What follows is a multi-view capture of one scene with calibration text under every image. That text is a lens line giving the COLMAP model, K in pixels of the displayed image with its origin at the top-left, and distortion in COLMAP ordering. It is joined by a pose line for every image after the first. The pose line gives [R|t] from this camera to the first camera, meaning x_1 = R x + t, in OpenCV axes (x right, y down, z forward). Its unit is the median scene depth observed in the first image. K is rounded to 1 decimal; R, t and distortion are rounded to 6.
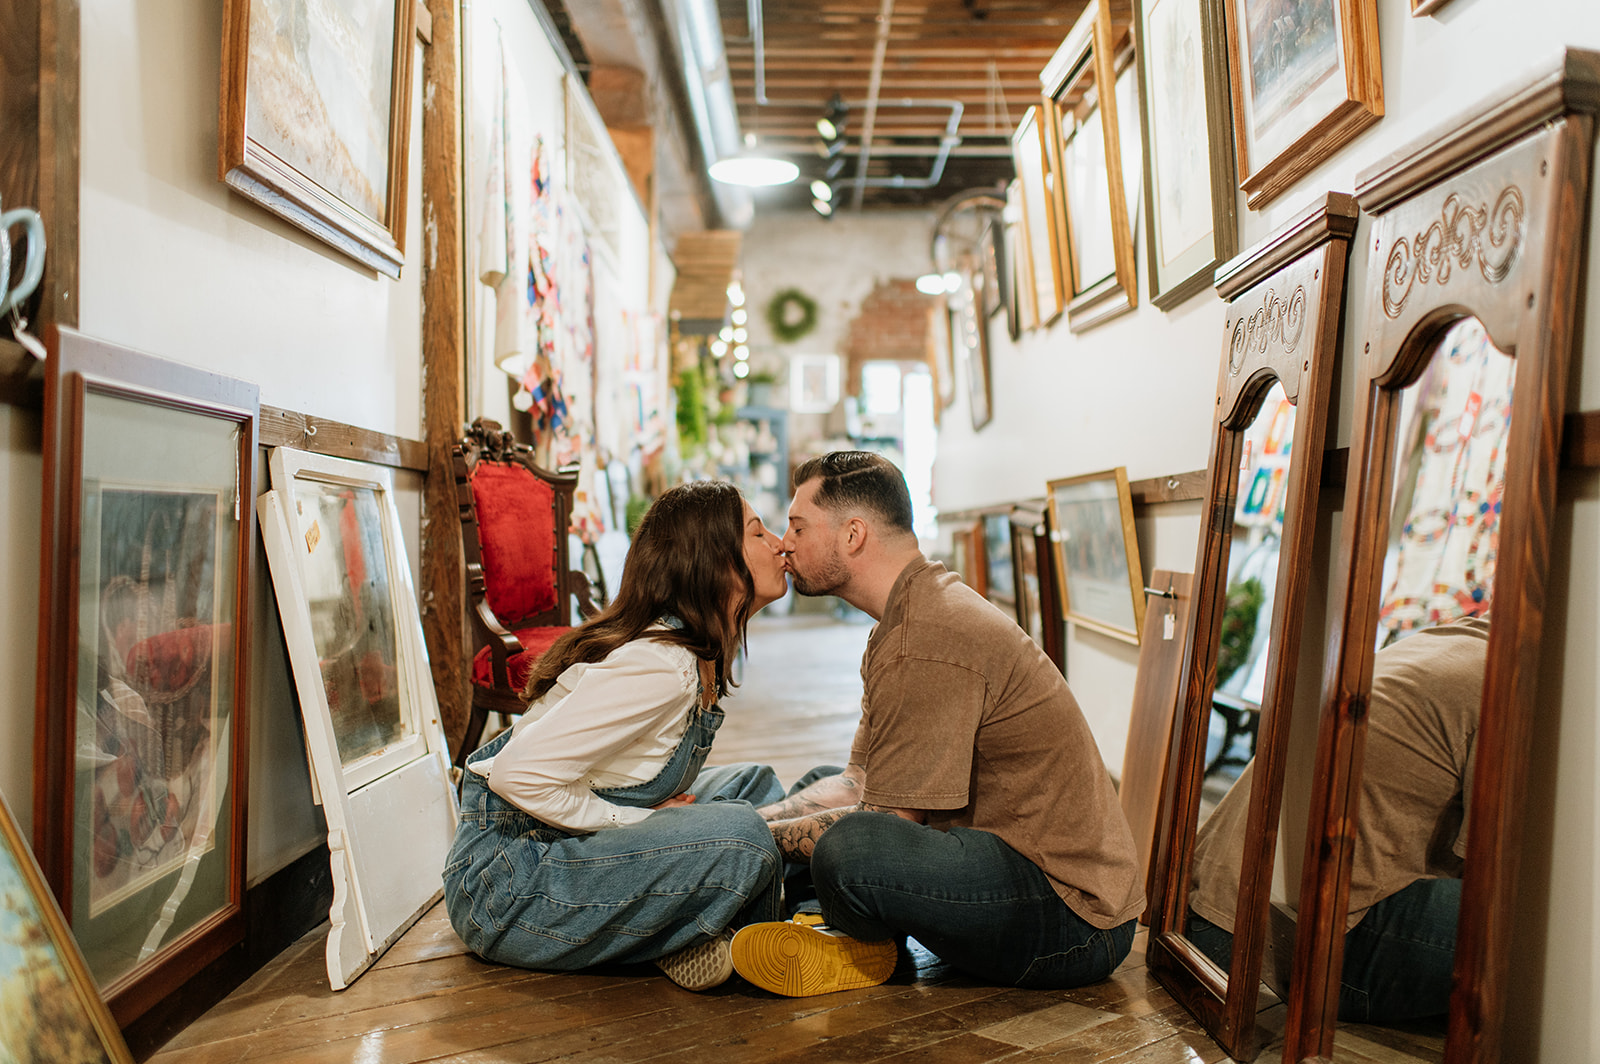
lens RADIAL K [[1666.2, 0, 804.3], [0, 1666.2, 515.5], [0, 0, 1]] dist [-0.013601, 0.016532]
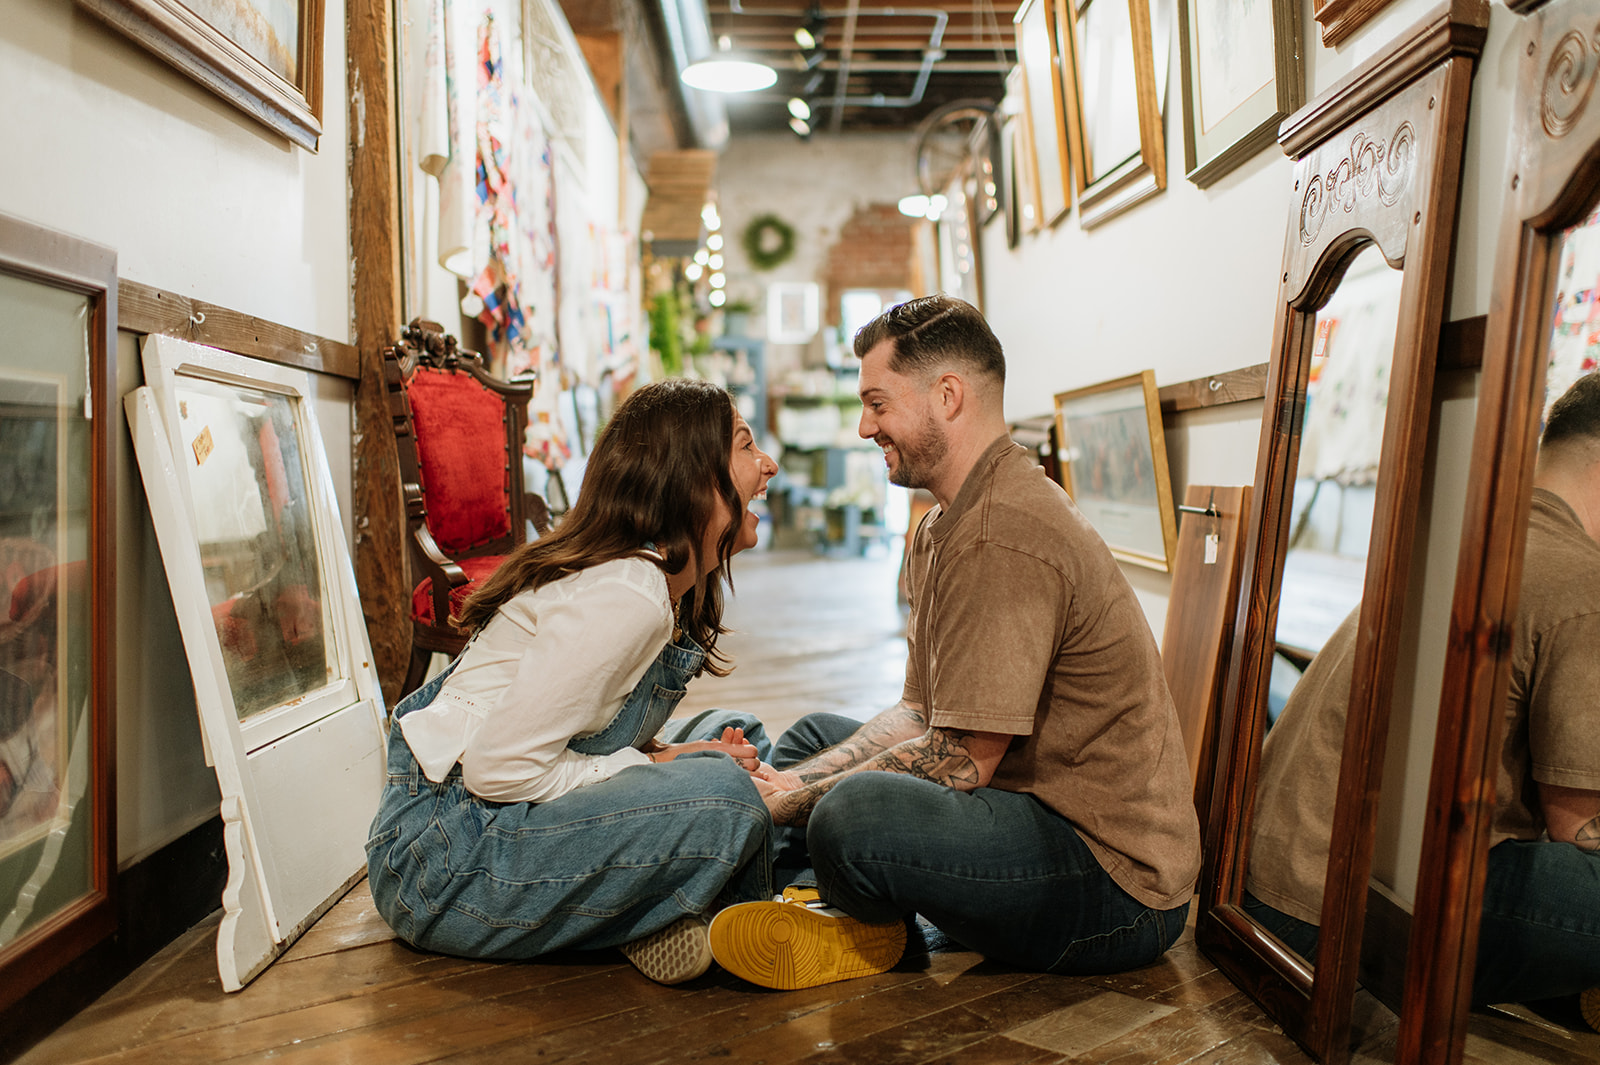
lens RADIAL K [[1657.8, 0, 823.4], [0, 1657.8, 536.3], [0, 0, 1]] dist [-0.008671, 0.004896]
pose [[0.999670, -0.006486, 0.024874, -0.004200], [0.005241, 0.998744, 0.049821, 0.013435], [-0.025166, -0.049674, 0.998448, 0.118772]]
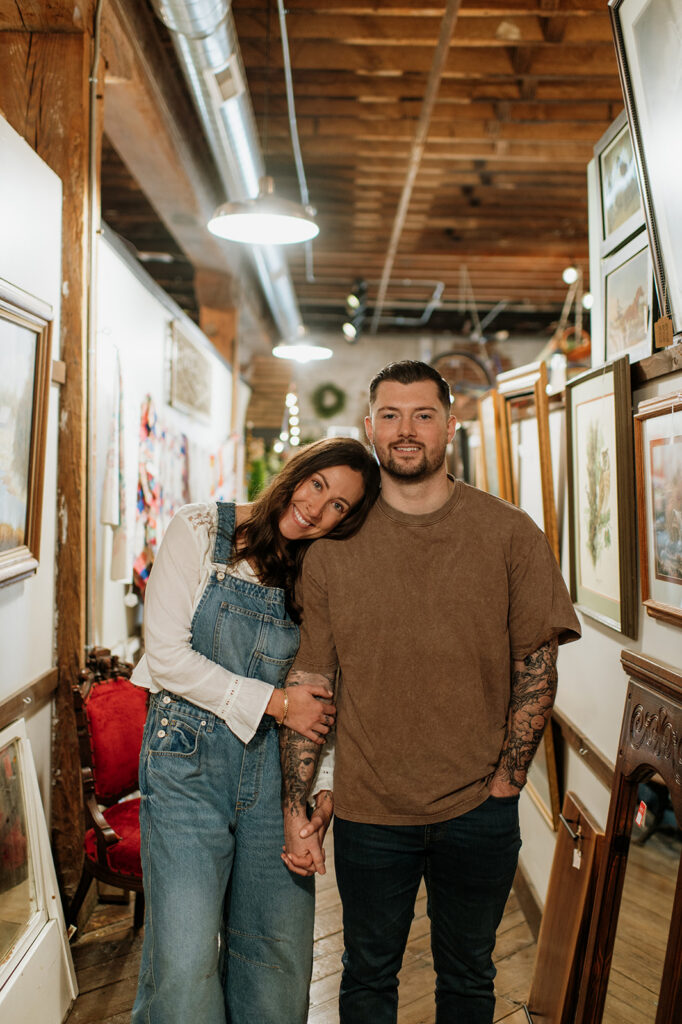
lens RADIAL K [[1061.0, 0, 338.5], [0, 1061.0, 511.3], [0, 0, 1]] dist [-0.008671, 0.004896]
pose [[0.999680, 0.025161, 0.002529, 0.007284], [-0.025226, 0.999227, 0.030162, -0.206989], [-0.001768, -0.030216, 0.999542, 0.099127]]
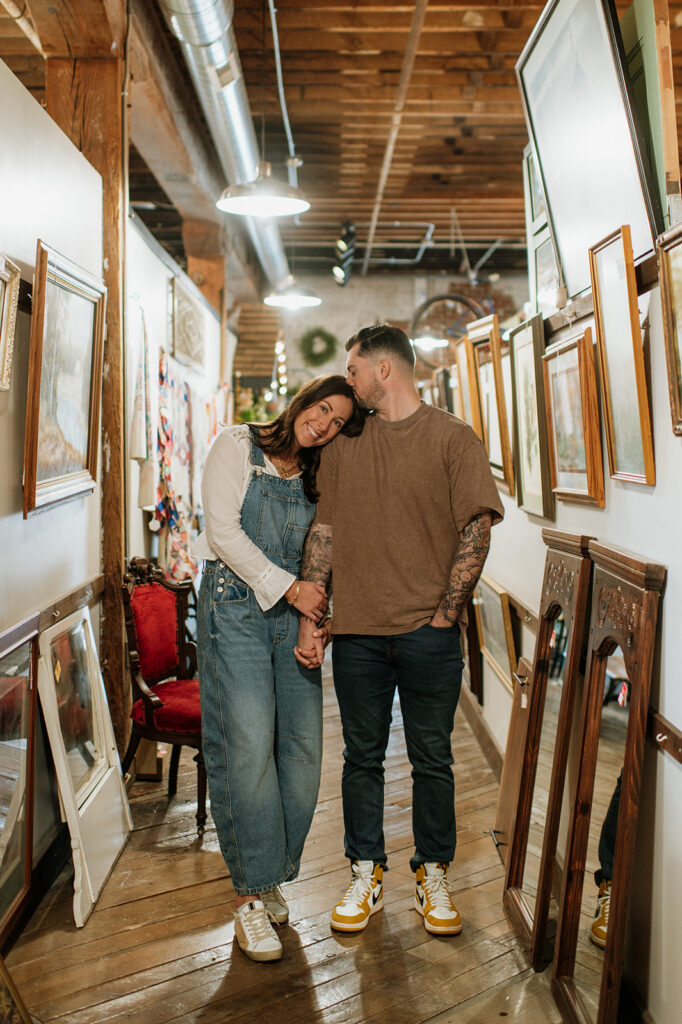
lens RADIAL K [[1252.5, 0, 343.2], [0, 1252.5, 425.6], [0, 0, 1]] dist [-0.014285, 0.019595]
pose [[0.999923, 0.002340, 0.012198, 0.004822], [-0.002219, 0.999948, -0.009924, -0.182265], [-0.012221, 0.009896, 0.999876, -0.297287]]
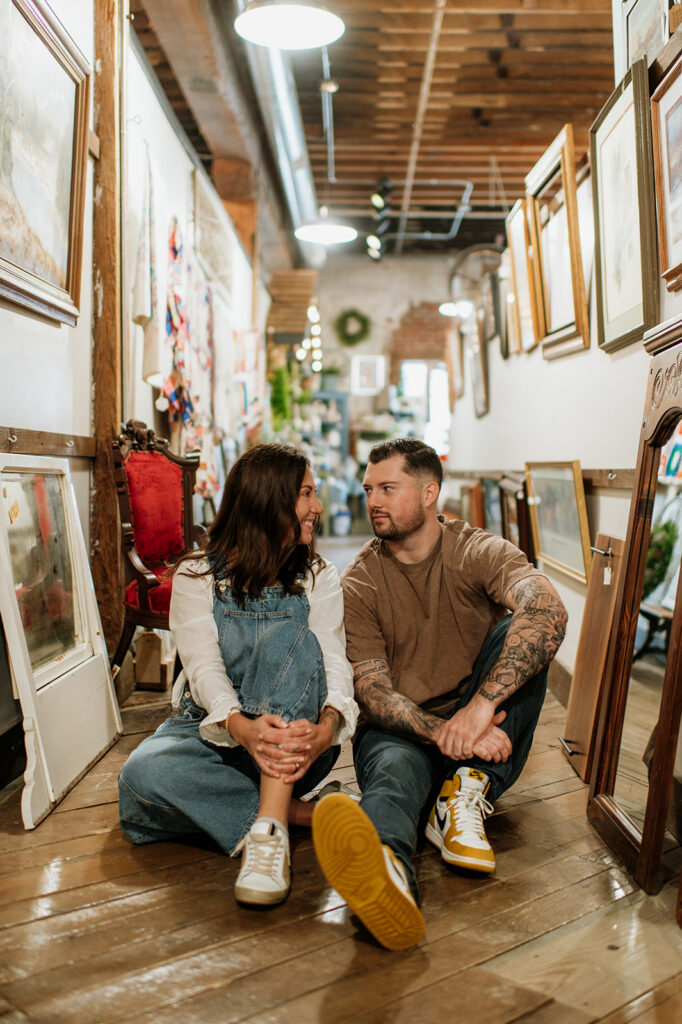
lens RADIAL K [[1152.5, 0, 340.7], [0, 1152.5, 489.3], [0, 0, 1]] dist [-0.011486, 0.008675]
pose [[0.999796, 0.011102, -0.016891, 0.004003], [-0.010661, 0.999605, 0.025993, -0.026483], [0.017172, -0.025807, 0.999519, 0.003220]]
